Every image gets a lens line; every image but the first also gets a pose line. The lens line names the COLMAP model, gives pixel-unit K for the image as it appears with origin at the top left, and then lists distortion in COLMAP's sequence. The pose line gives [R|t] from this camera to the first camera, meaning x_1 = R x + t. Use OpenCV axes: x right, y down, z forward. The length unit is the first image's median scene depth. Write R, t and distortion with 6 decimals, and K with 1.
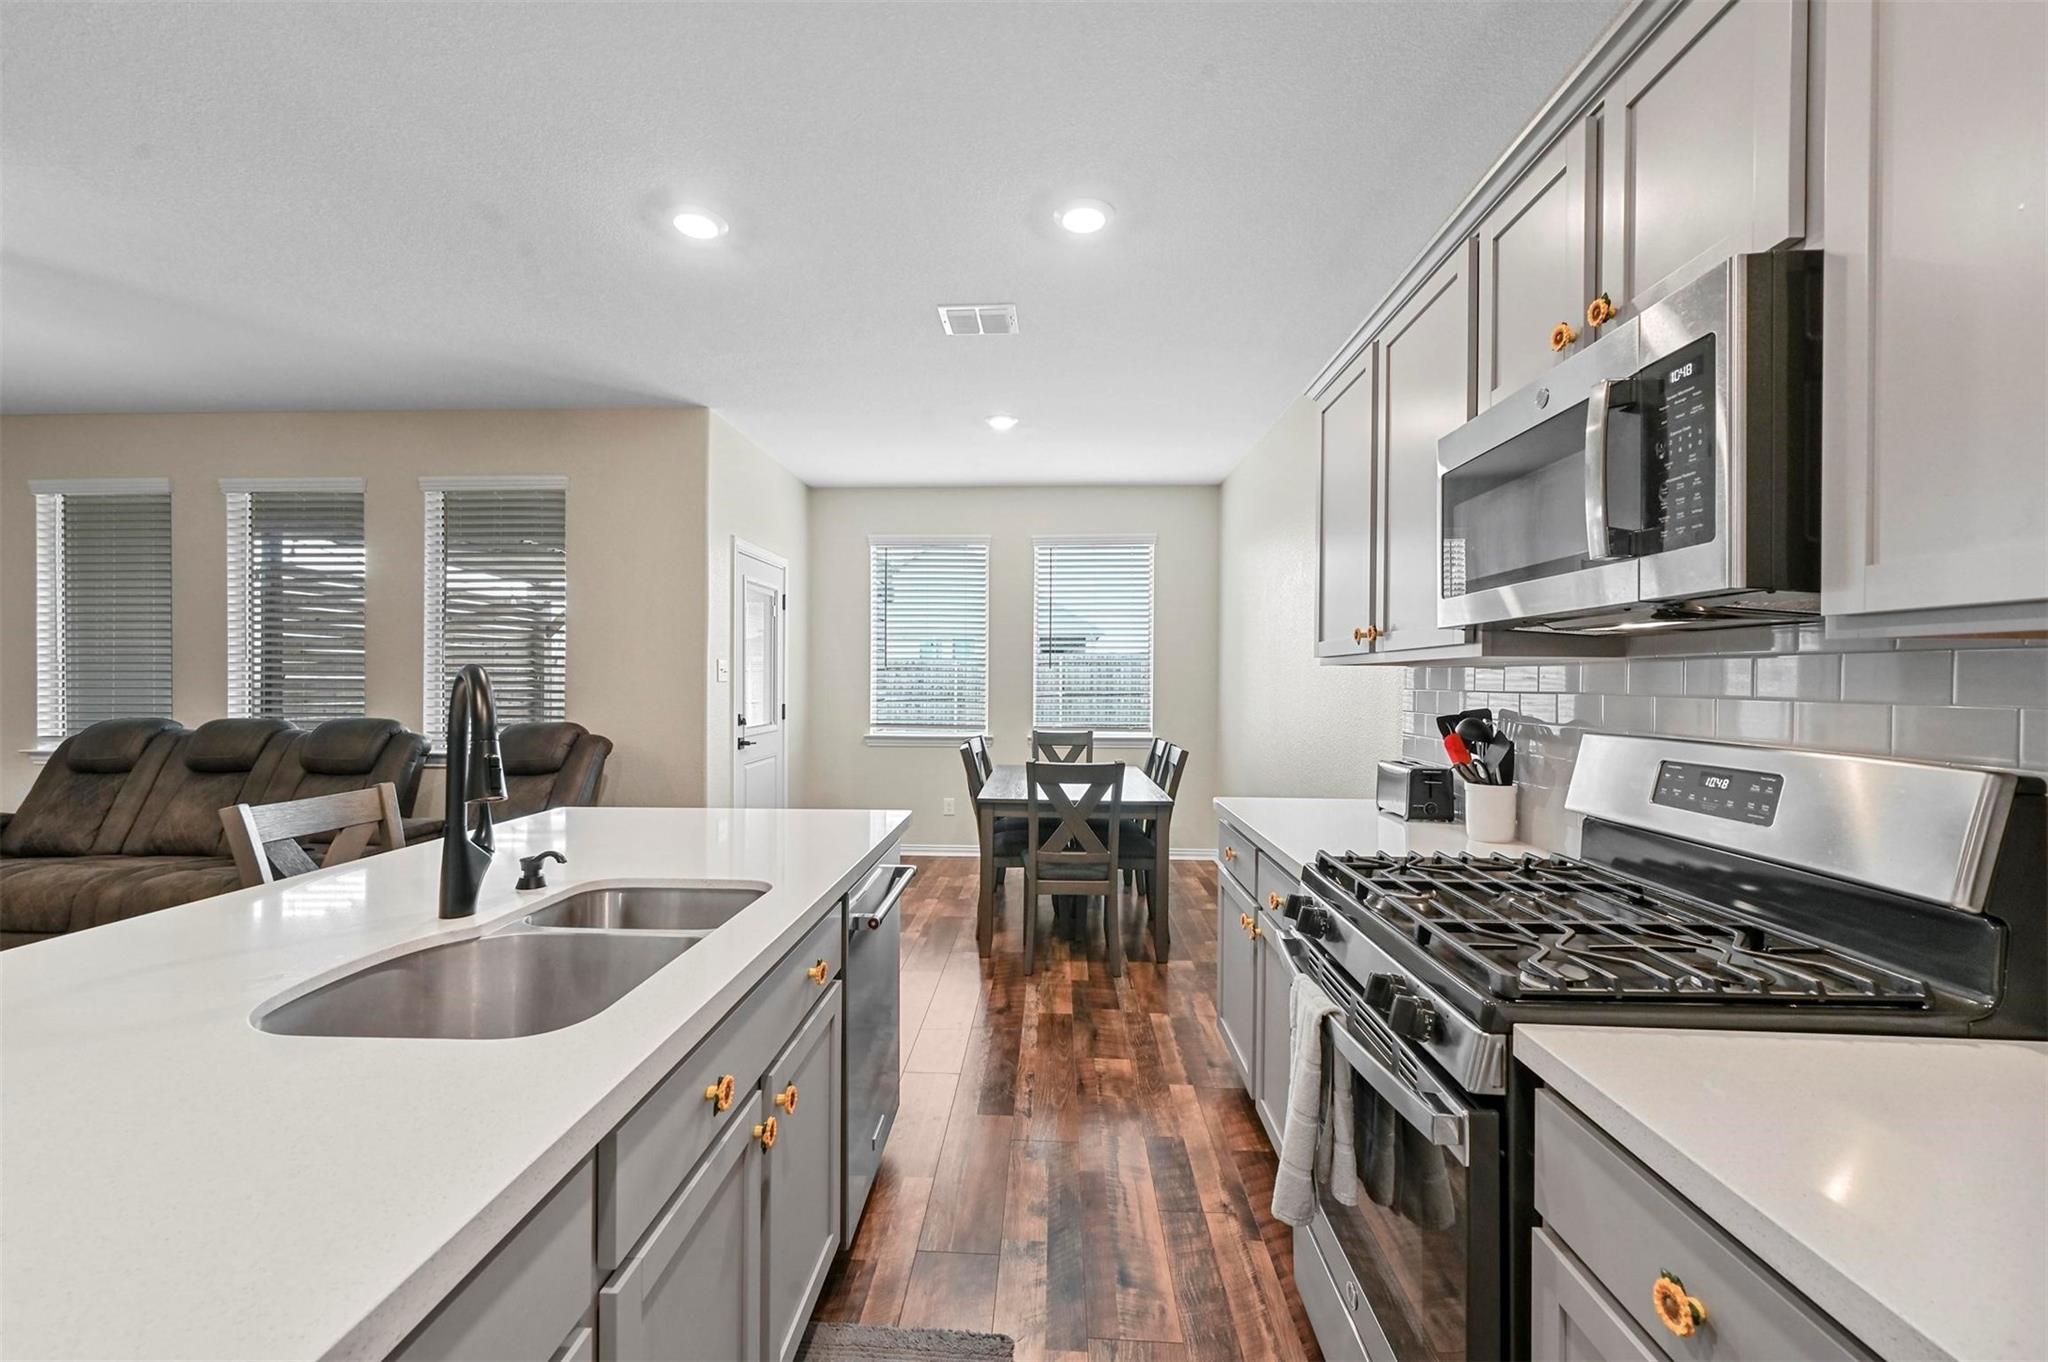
lens RADIAL K [[814.9, 0, 1016.8], [0, 814.9, 670.7], [0, 0, 1]] dist [-0.000528, -0.000033]
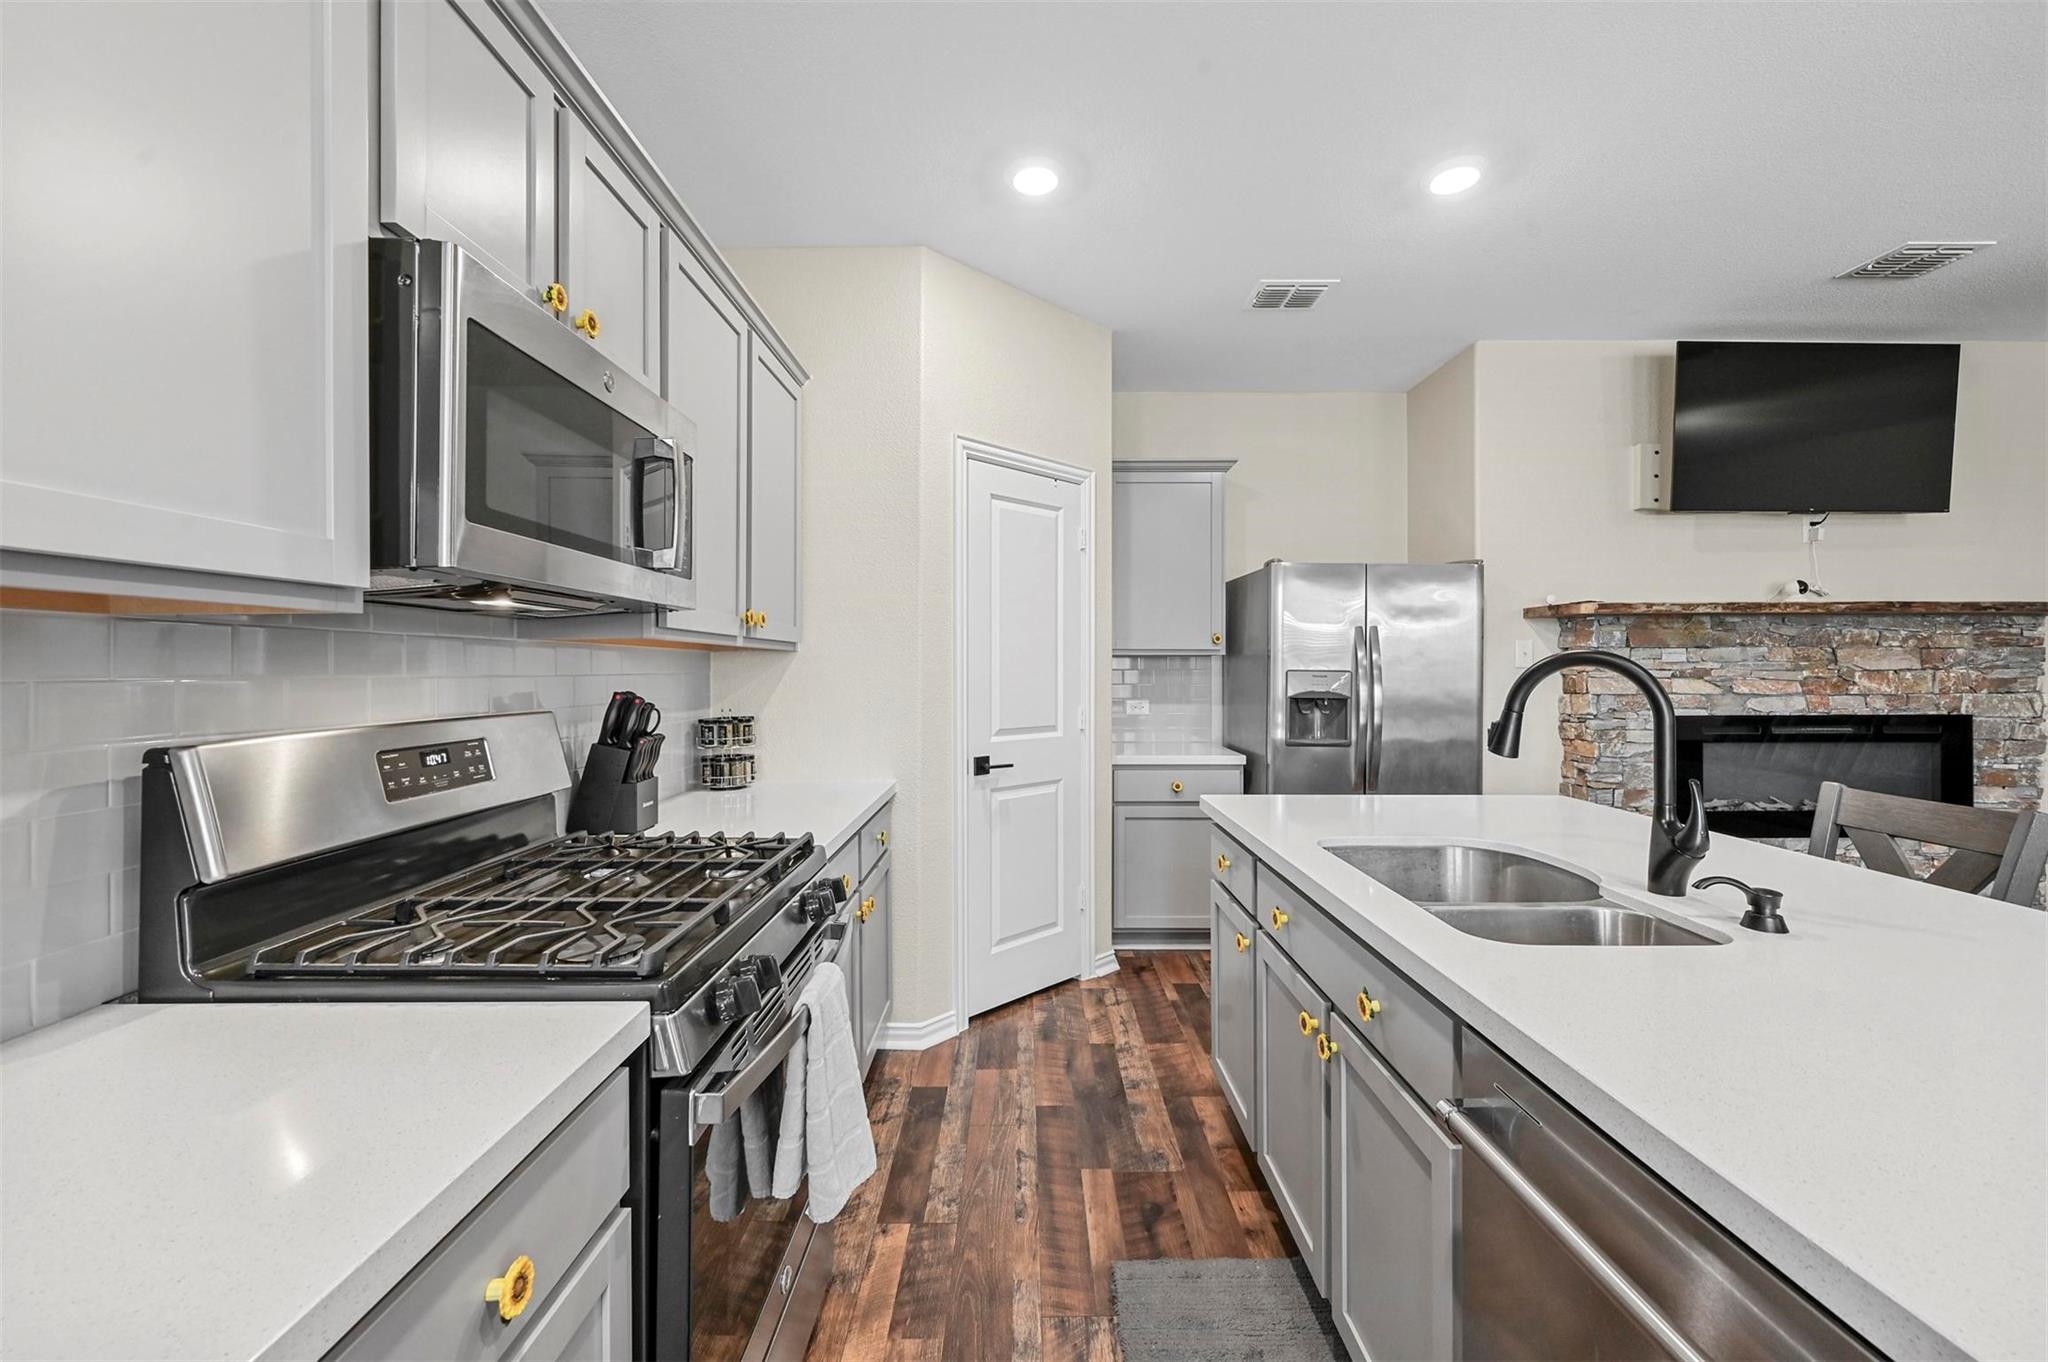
lens RADIAL K [[814.9, 0, 1016.8], [0, 814.9, 670.7], [0, 0, 1]] dist [-0.000528, -0.000033]
pose [[-0.999035, -0.003052, -0.043818, 0.207812], [-0.002695, 0.999963, -0.008206, 0.038297], [0.043842, -0.008080, -0.999006, 2.042675]]
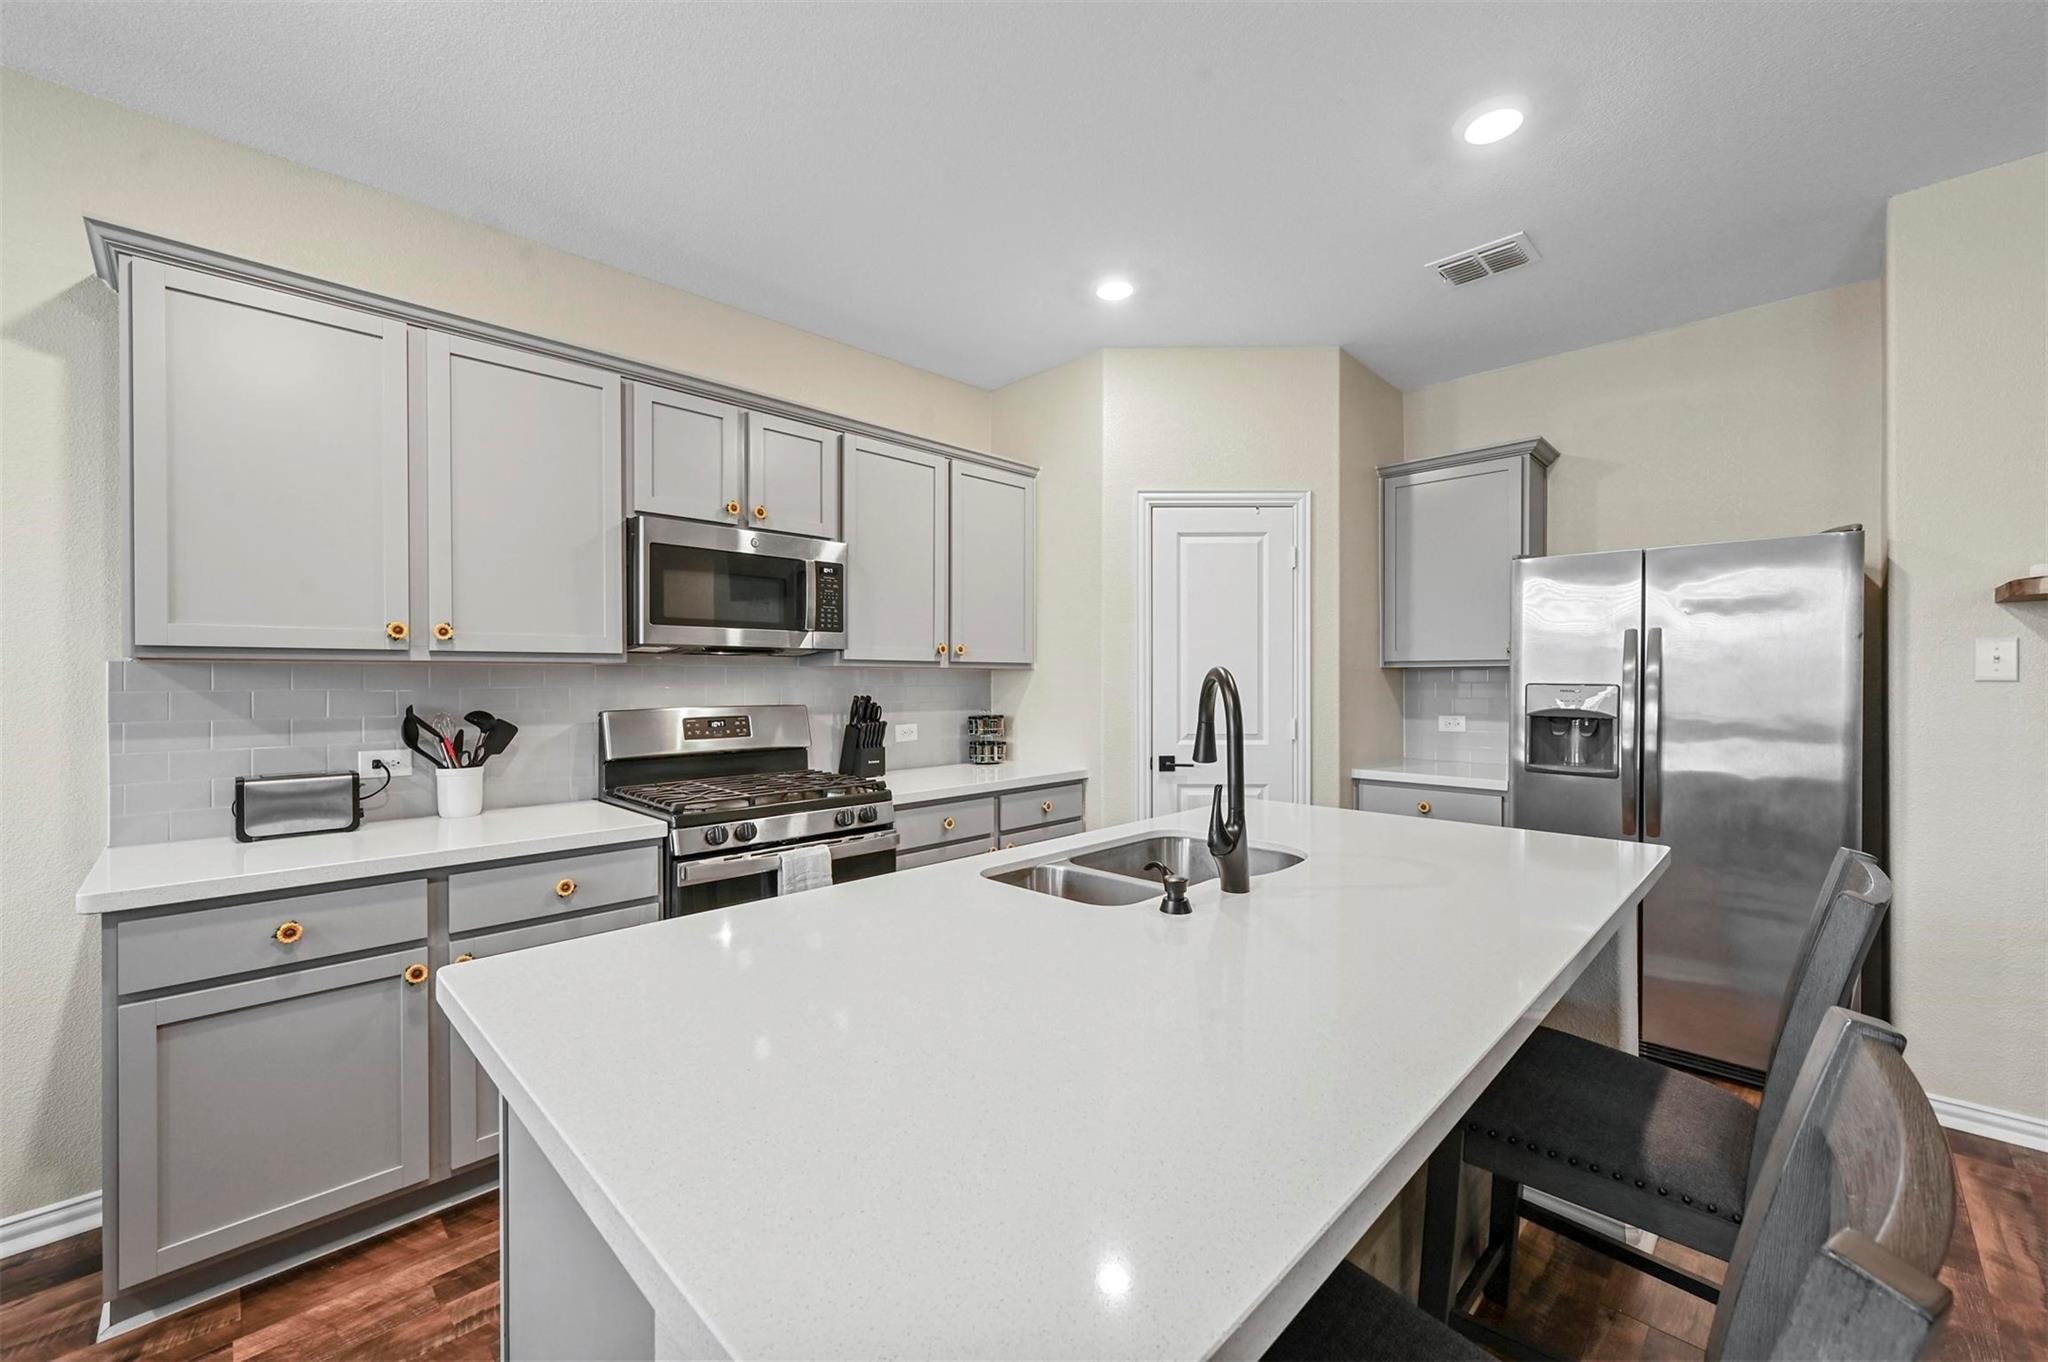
lens RADIAL K [[804.8, 0, 1022.8], [0, 804.8, 689.8], [0, 0, 1]] dist [-0.001705, -0.000204]
pose [[-0.738961, -0.010358, 0.673669, -1.190824], [-0.008074, 0.999946, 0.006518, 0.027483], [-0.673700, -0.000623, -0.739005, 2.060603]]
